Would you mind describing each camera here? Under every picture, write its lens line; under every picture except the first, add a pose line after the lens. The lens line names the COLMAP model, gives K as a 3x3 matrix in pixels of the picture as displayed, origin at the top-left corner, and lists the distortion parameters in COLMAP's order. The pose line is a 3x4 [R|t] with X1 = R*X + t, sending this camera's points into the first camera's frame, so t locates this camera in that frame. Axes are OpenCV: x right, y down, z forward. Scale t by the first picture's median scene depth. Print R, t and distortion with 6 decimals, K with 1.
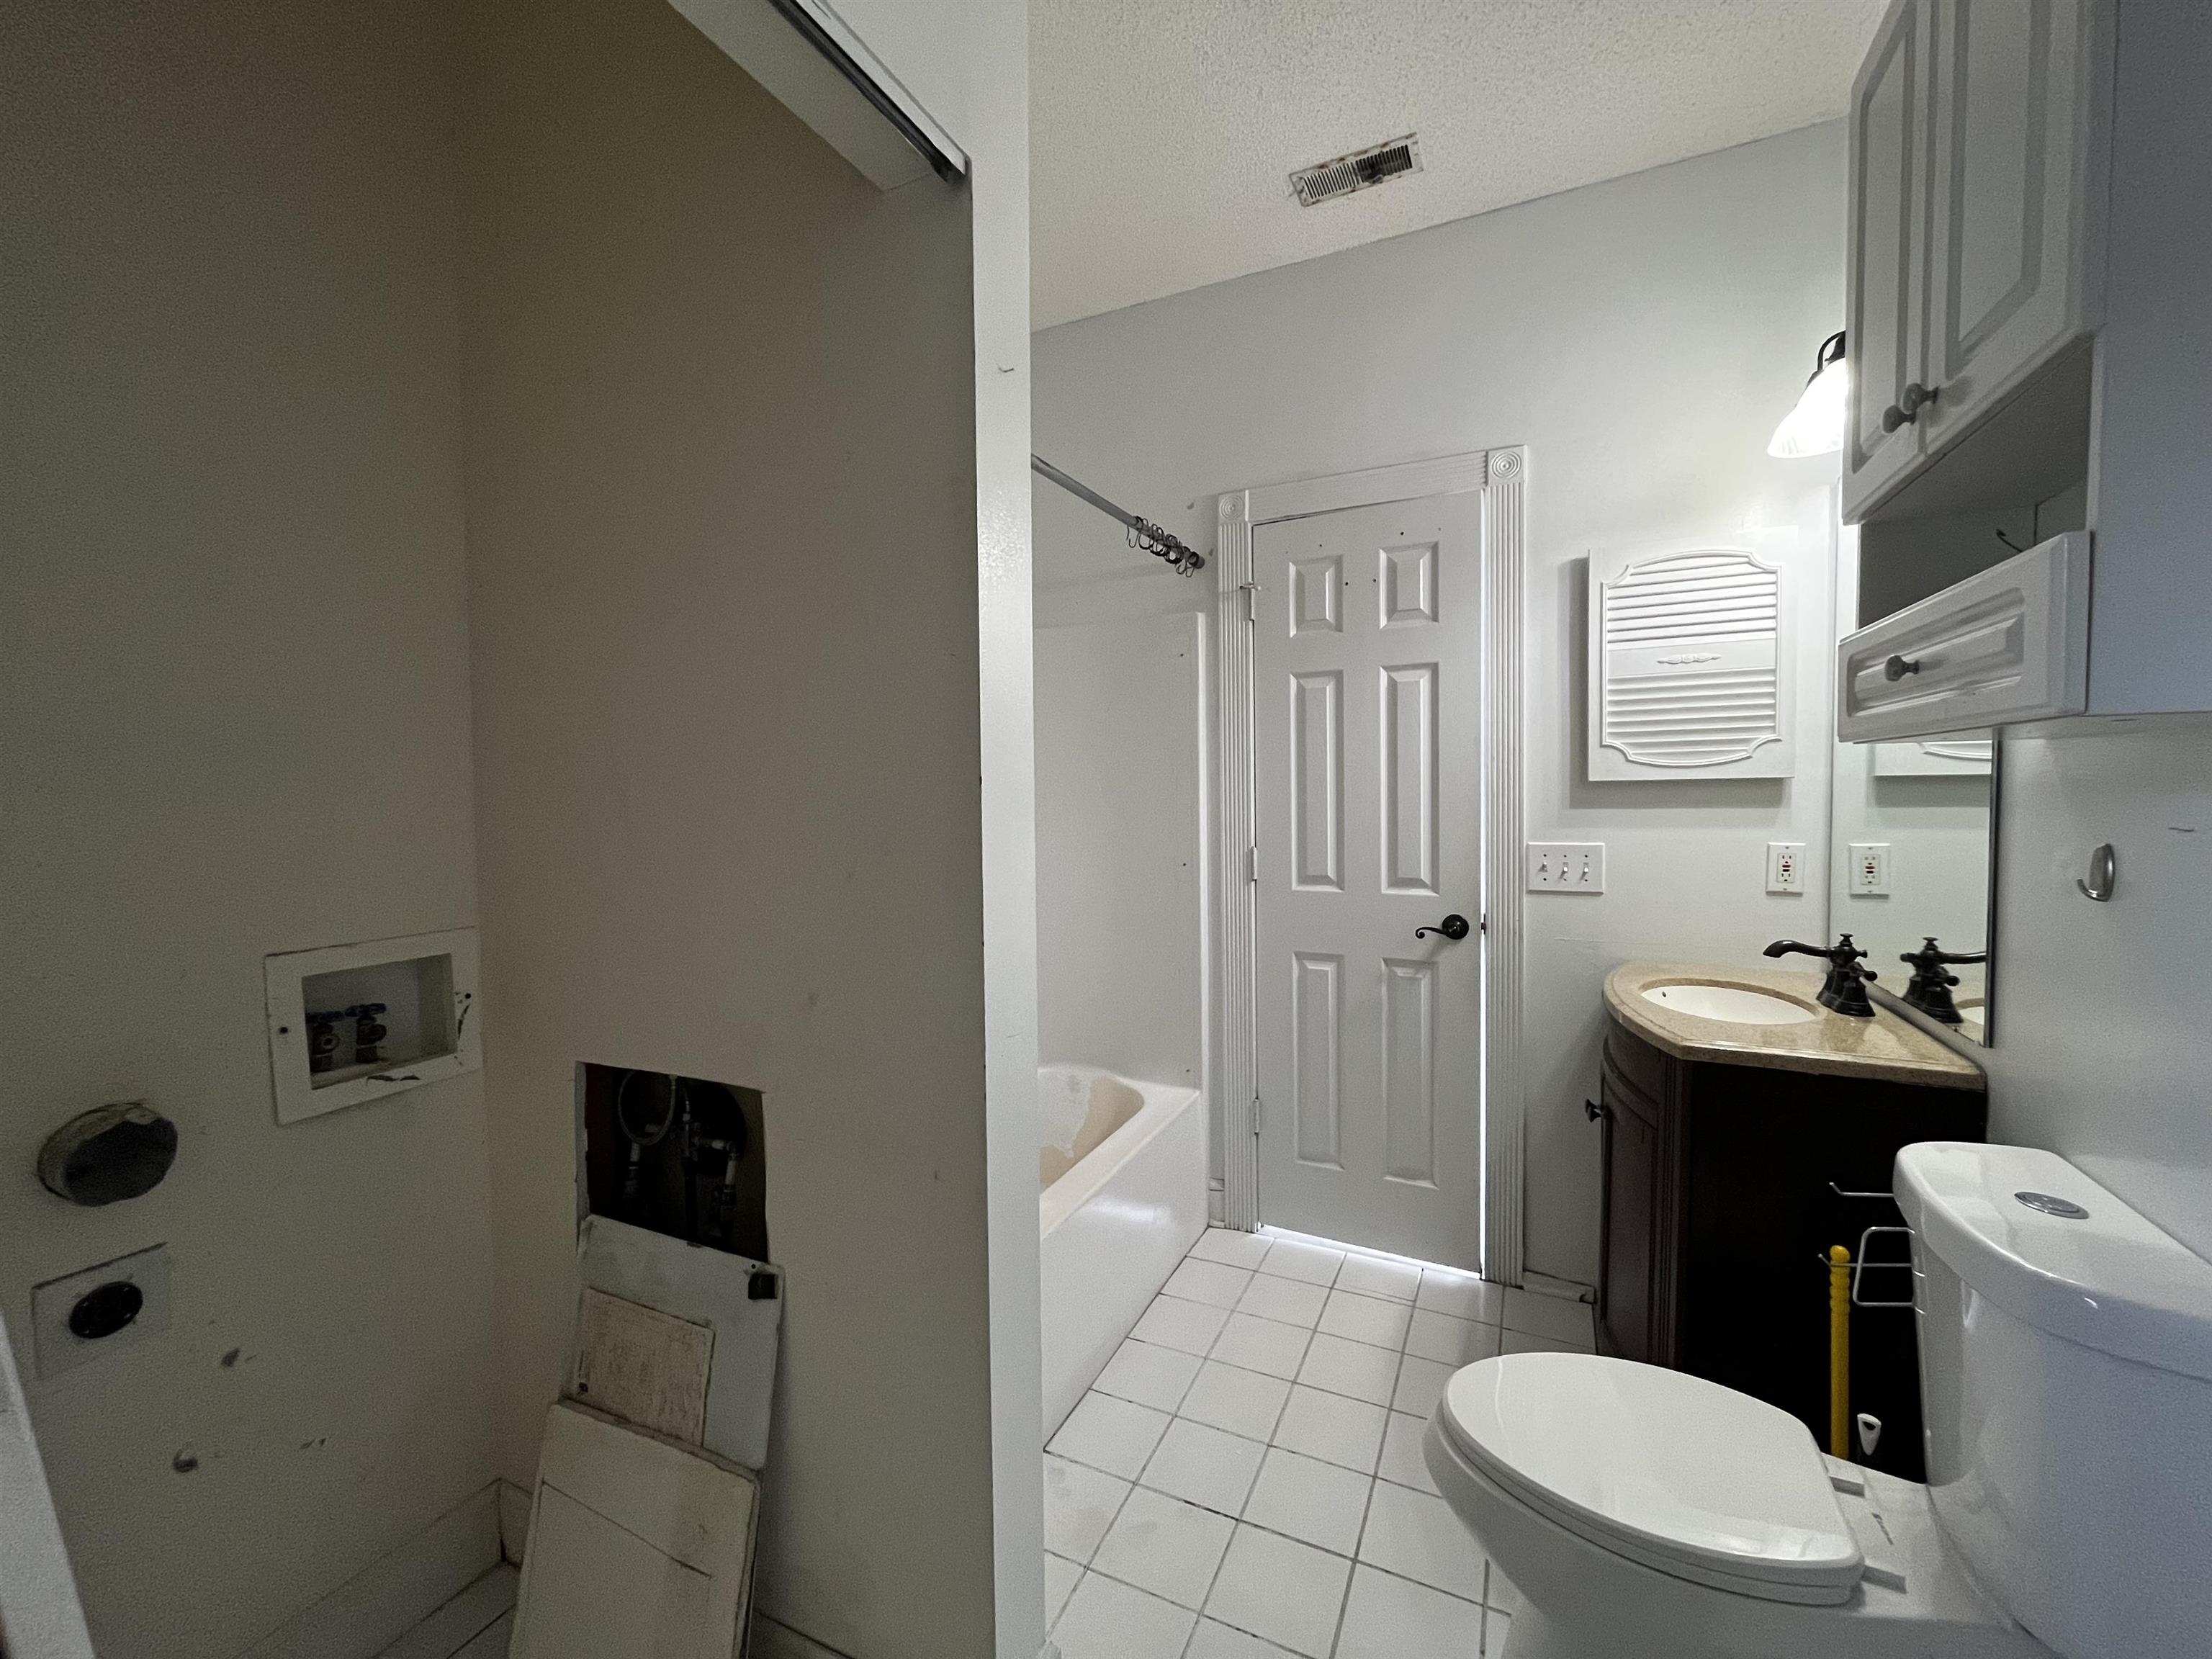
lens RADIAL K [[891.9, 0, 1104.5], [0, 891.9, 830.9], [0, 0, 1]] dist [-0.004354, -0.000824]
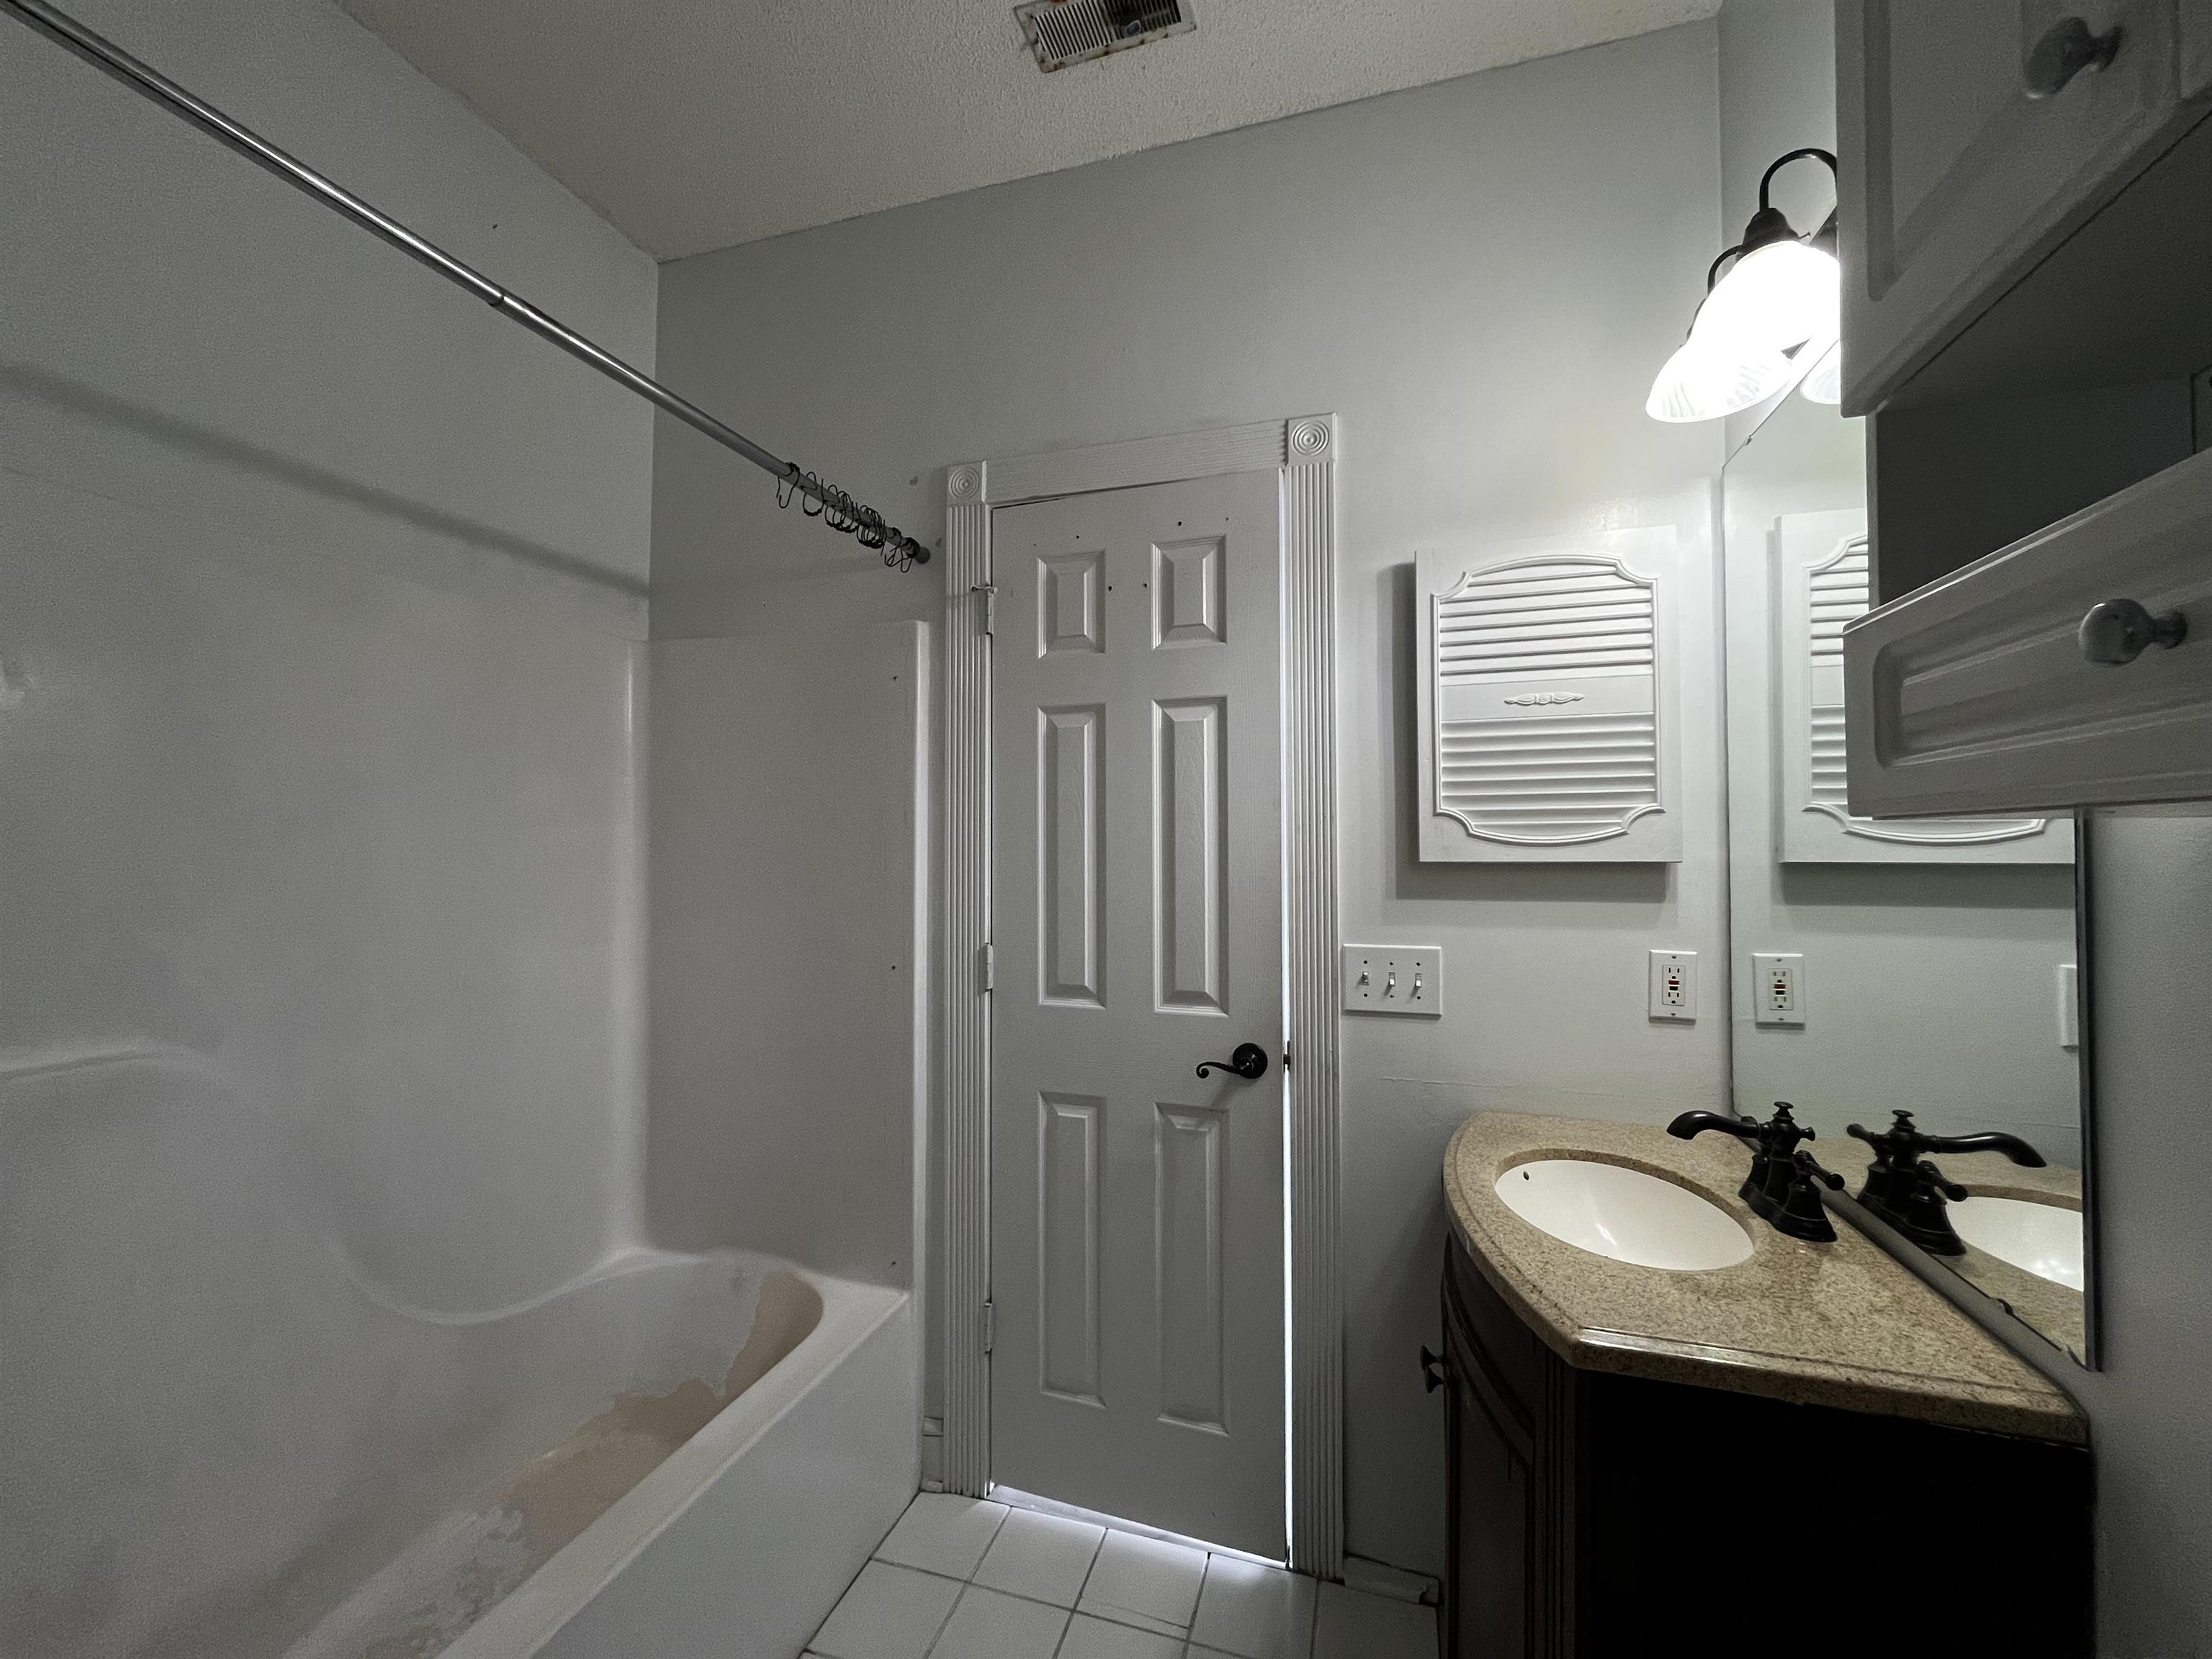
lens RADIAL K [[891.9, 0, 1104.2], [0, 891.9, 831.7], [0, 0, 1]] dist [-0.004354, -0.000824]
pose [[0.988806, 0.017823, 0.148136, 0.174245], [-0.008039, 0.997762, -0.066384, -0.029156], [-0.148988, 0.064450, 0.986736, 0.307768]]
